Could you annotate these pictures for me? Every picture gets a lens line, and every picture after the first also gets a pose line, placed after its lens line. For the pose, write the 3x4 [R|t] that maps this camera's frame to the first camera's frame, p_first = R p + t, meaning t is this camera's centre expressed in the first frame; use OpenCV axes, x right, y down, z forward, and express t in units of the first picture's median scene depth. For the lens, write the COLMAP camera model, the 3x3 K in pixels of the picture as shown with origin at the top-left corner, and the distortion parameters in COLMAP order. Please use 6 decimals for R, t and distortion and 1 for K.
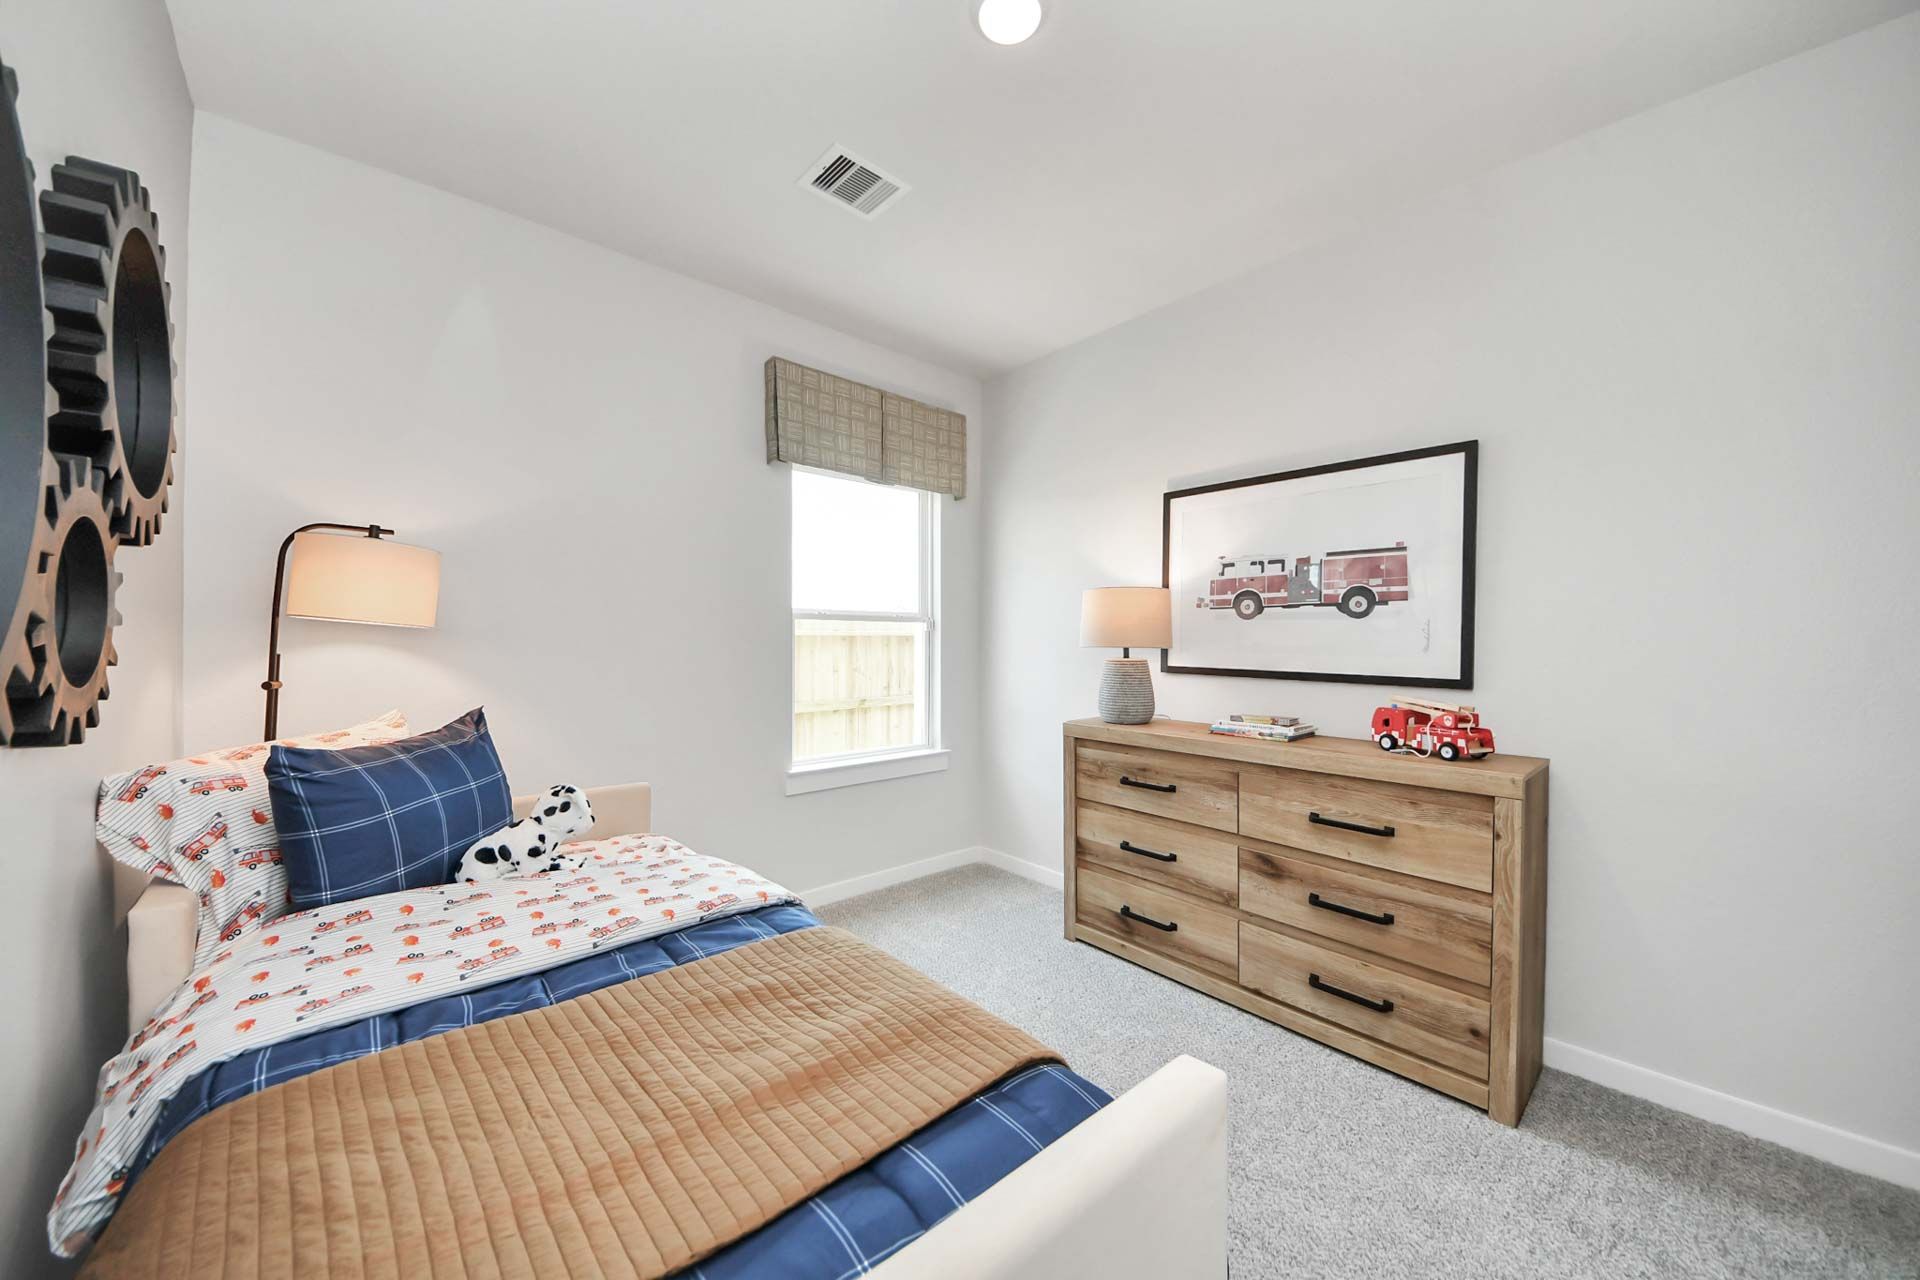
lens RADIAL K [[670.2, 0, 952.3], [0, 670.2, 636.0], [0, 0, 1]] dist [-0.014791, -0.000185]
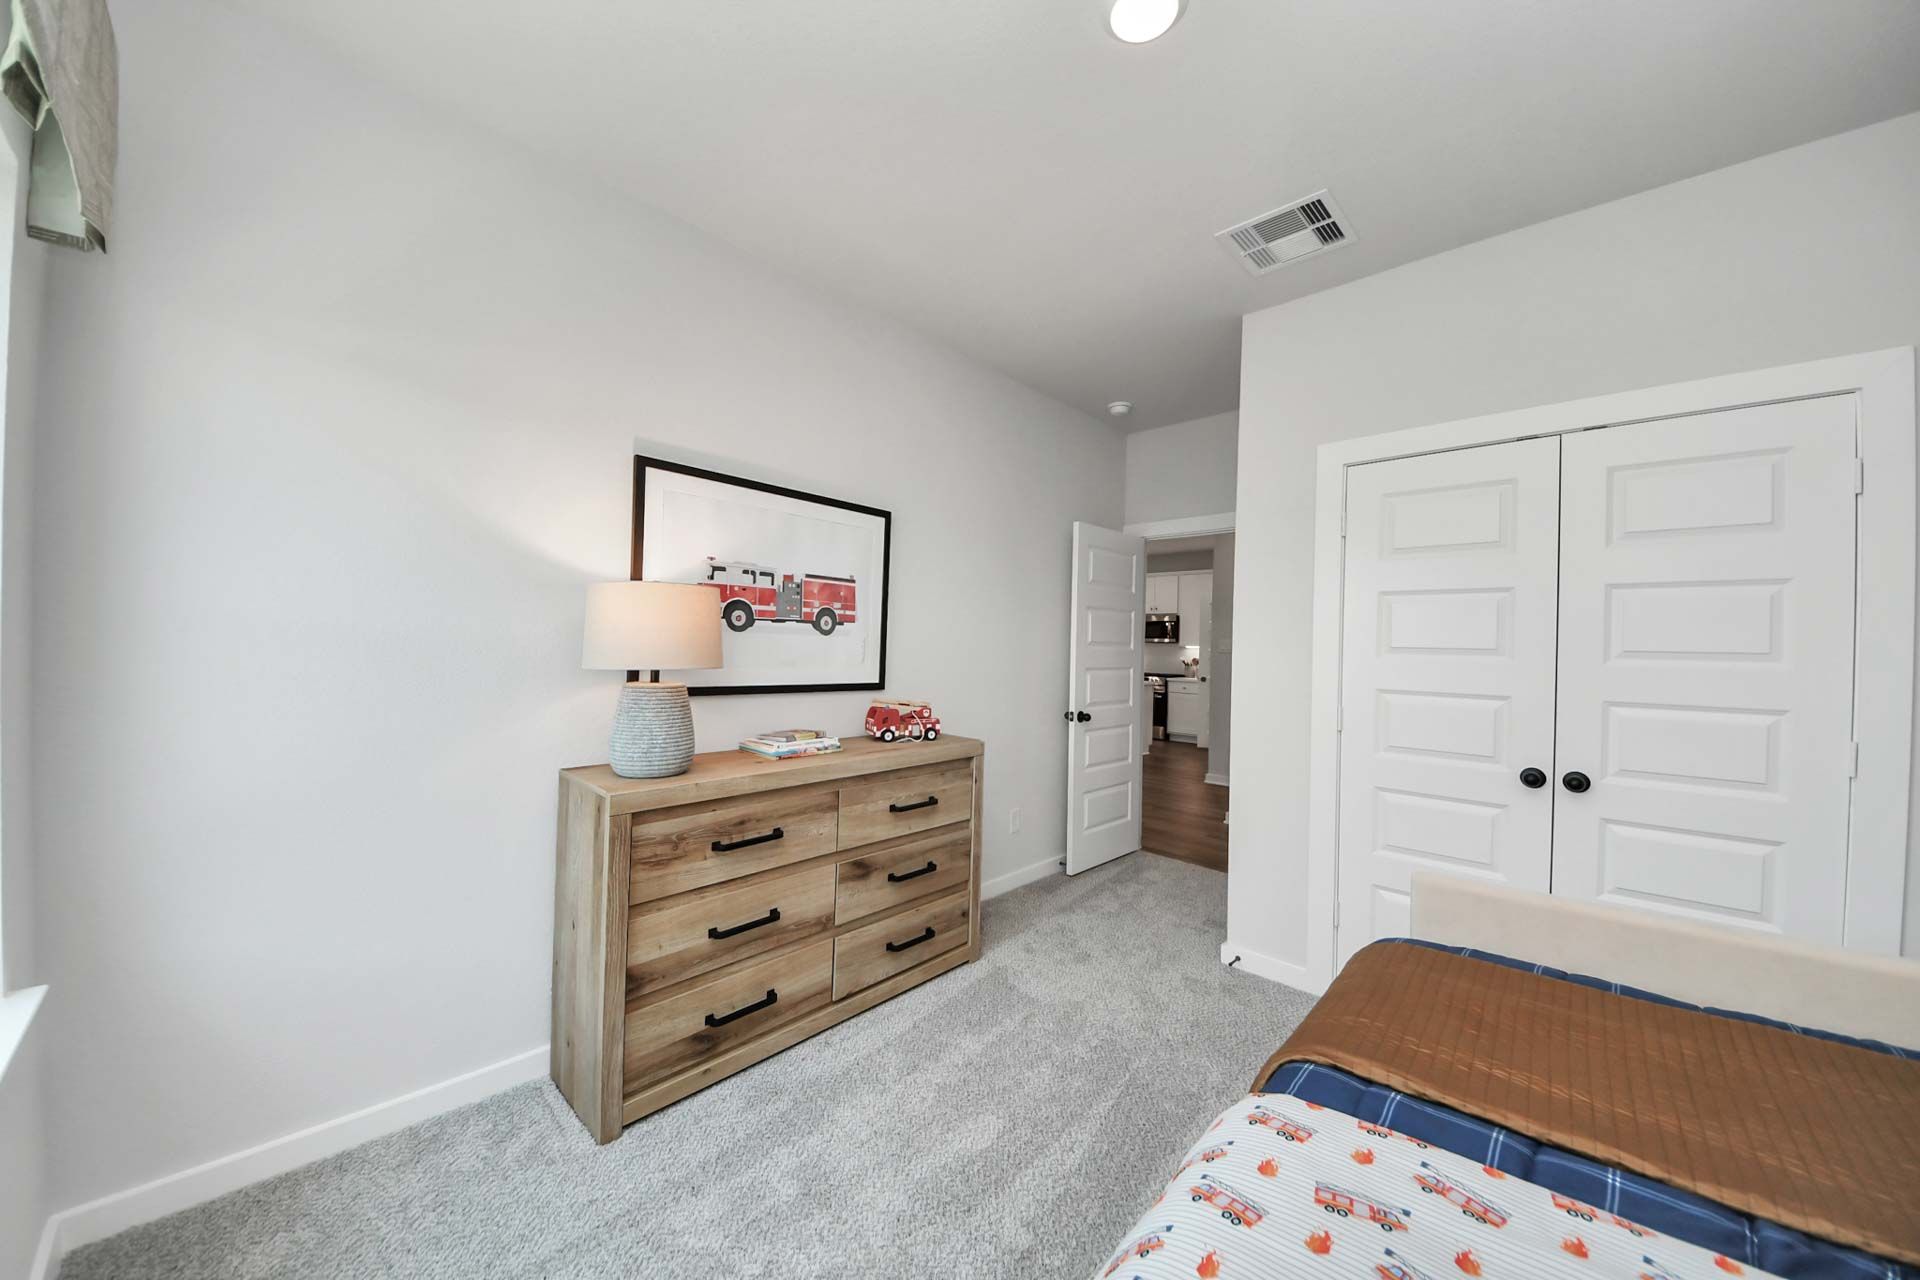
lens RADIAL K [[667.2, 0, 954.2], [0, 667.2, 638.5], [0, 0, 1]] dist [0.001072, -0.000058]
pose [[-0.102890, 0.000152, 0.994693, -0.556118], [-0.028601, 0.999586, -0.003111, -0.023593], [-0.994281, -0.028769, -0.102843, 0.891067]]
